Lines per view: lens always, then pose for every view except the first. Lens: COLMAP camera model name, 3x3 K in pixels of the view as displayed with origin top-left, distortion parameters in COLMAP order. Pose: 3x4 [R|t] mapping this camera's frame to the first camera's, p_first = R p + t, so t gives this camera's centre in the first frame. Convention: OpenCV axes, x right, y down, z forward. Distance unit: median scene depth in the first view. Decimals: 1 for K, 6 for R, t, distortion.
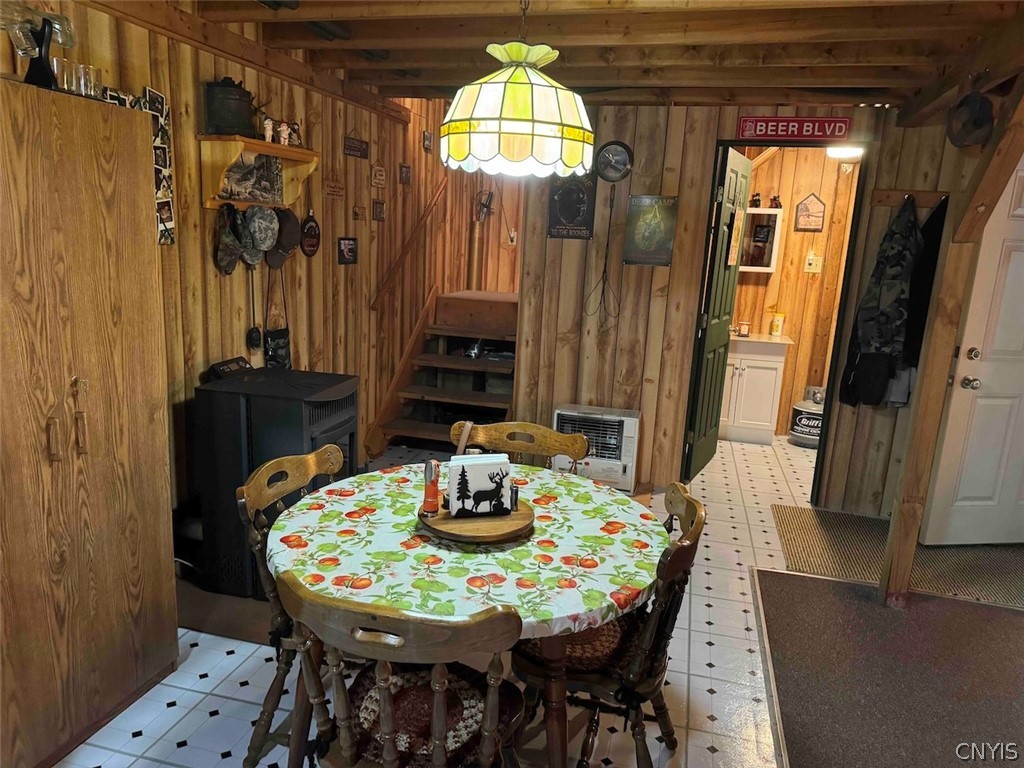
lens RADIAL K [[714.7, 0, 511.6], [0, 714.7, 390.1], [0, 0, 1]] dist [0.121733, -0.188109]
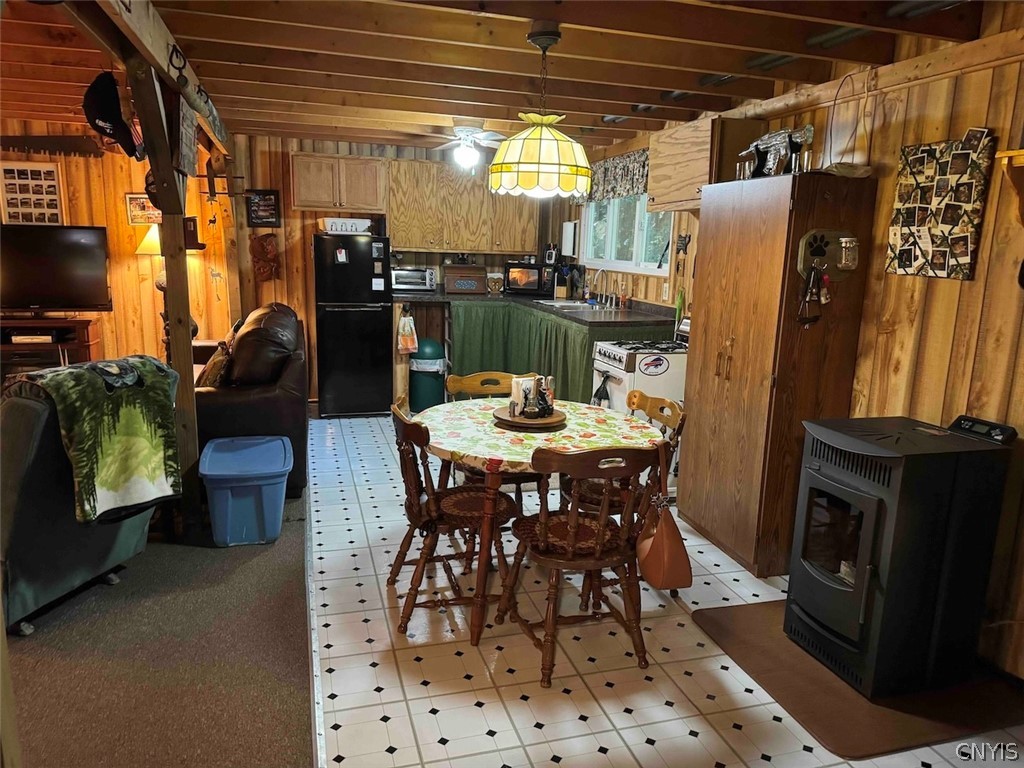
lens RADIAL K [[727.4, 0, 512.0], [0, 727.4, 384.0], [0, 0, 1]] dist [0.047321, -0.047082]
pose [[-0.856550, 0.022264, -0.515583, 0.370083], [-0.182020, 0.921828, 0.342201, -0.197182], [0.482898, 0.386959, -0.785540, 1.014000]]
